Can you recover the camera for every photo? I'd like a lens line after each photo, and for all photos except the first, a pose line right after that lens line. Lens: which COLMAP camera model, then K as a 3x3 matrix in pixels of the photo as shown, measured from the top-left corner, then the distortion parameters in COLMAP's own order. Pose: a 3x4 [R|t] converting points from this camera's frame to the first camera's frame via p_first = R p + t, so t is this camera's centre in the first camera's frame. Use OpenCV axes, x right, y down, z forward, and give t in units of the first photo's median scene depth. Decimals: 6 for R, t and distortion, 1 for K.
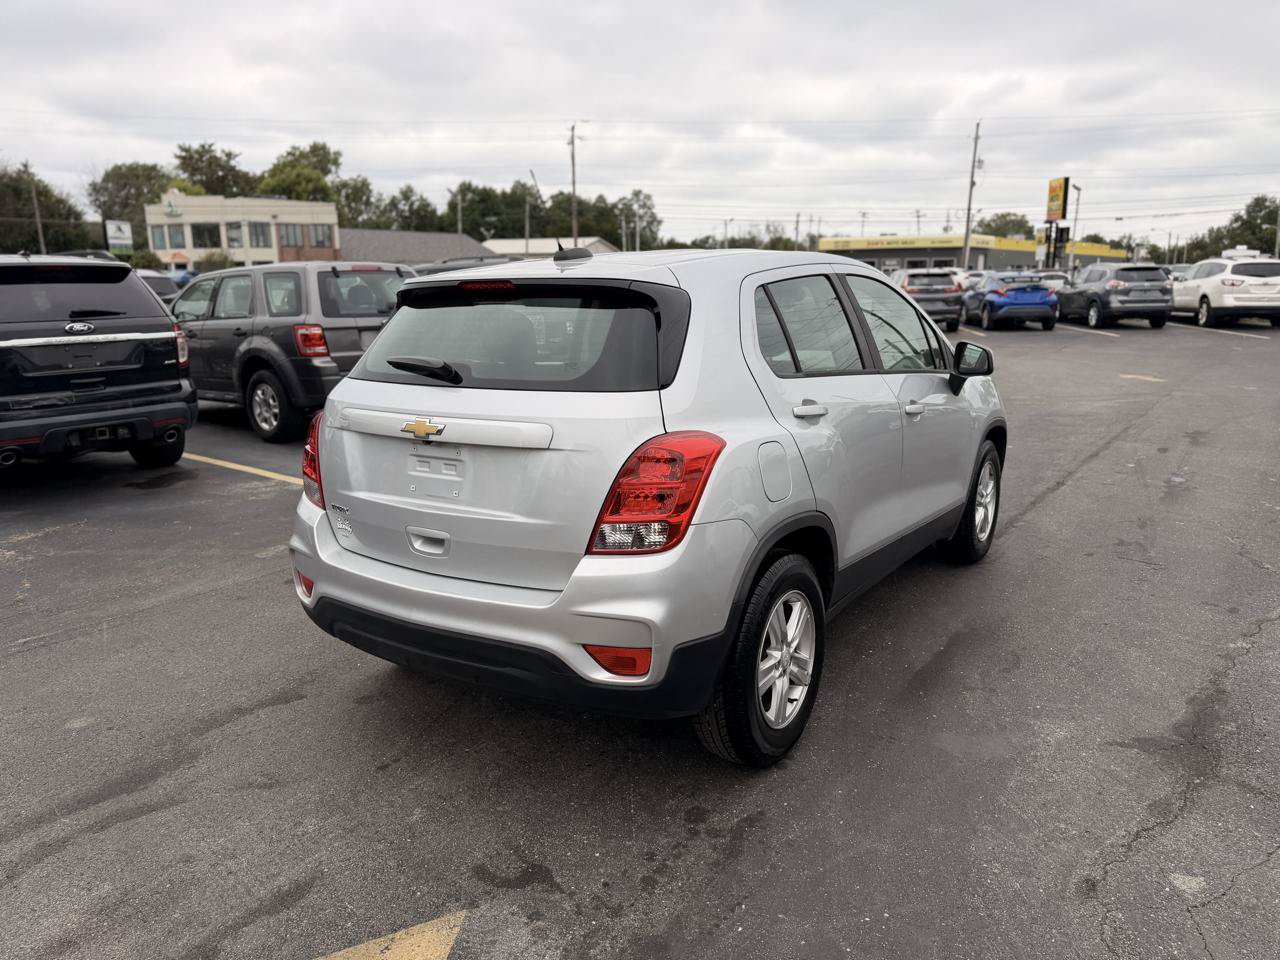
lens RADIAL K [[900.8, 0, 646.8], [0, 900.8, 492.9], [0, 0, 1]] dist [0.031382, -0.040195]
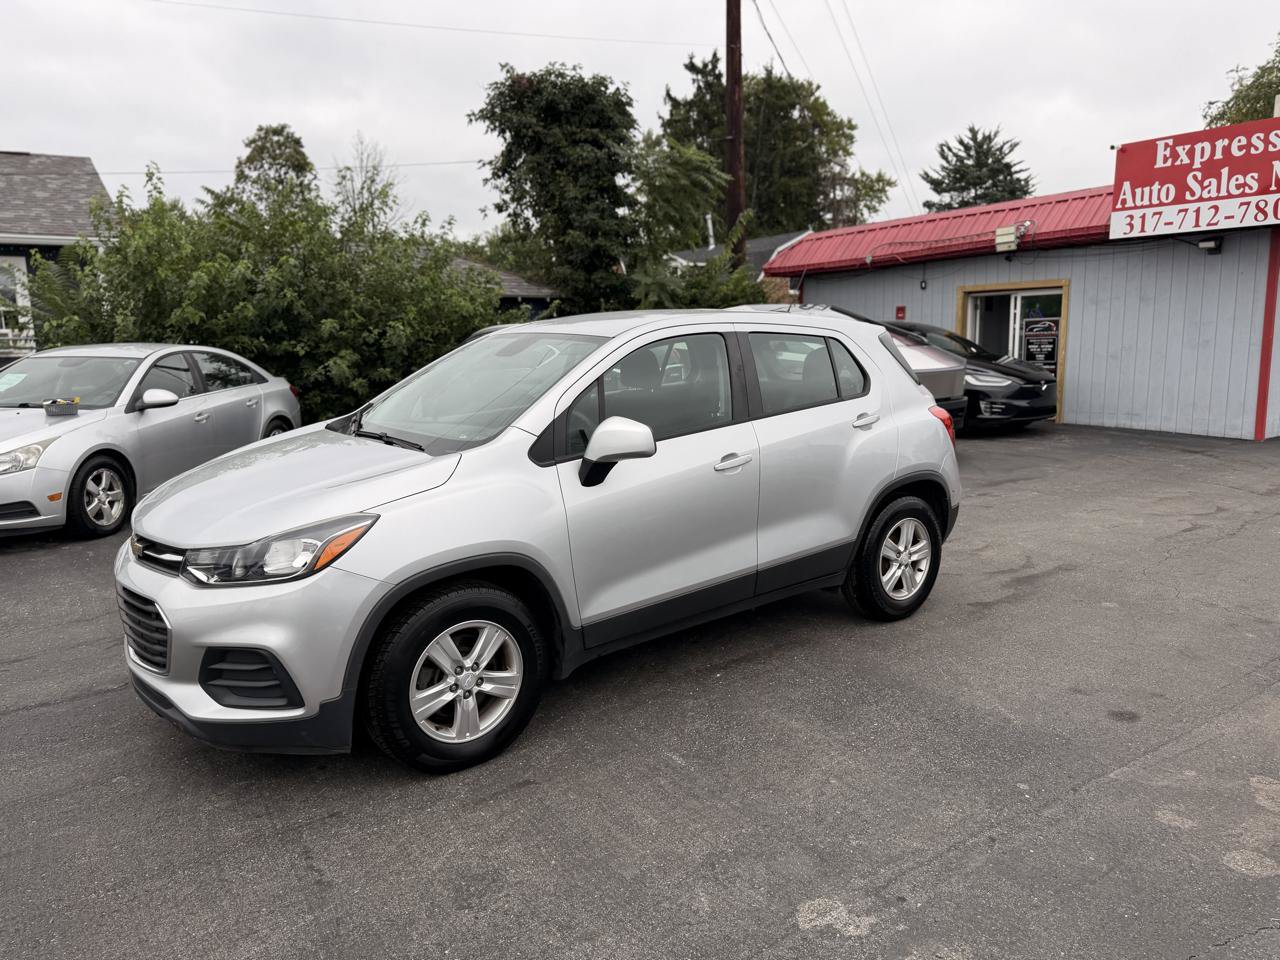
lens RADIAL K [[900.8, 0, 643.5], [0, 900.8, 499.3], [0, 0, 1]] dist [0.031382, -0.040195]
pose [[-0.947374, -0.033425, 0.318380, -0.048596], [0.096903, 0.917935, 0.384715, -0.078736], [-0.305111, 0.395321, -0.866388, 0.339152]]
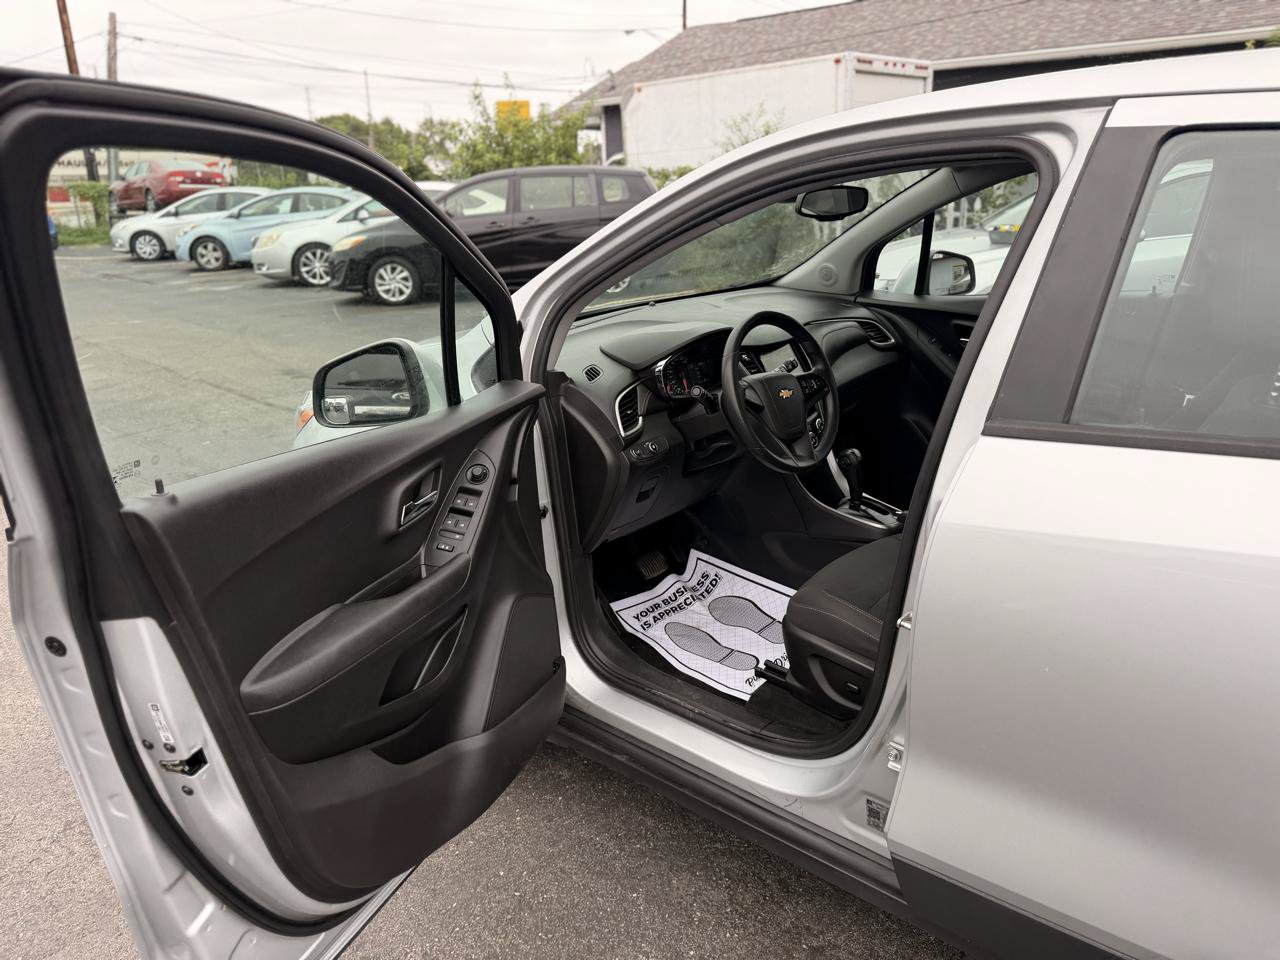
lens RADIAL K [[900.8, 0, 645.5], [0, 900.8, 483.6], [0, 0, 1]] dist [0.031382, -0.040195]
pose [[0.147003, -0.312363, 0.938520, -0.066649], [0.251451, 0.929458, 0.269962, -0.042576], [-0.956641, 0.196306, 0.215177, 0.190899]]
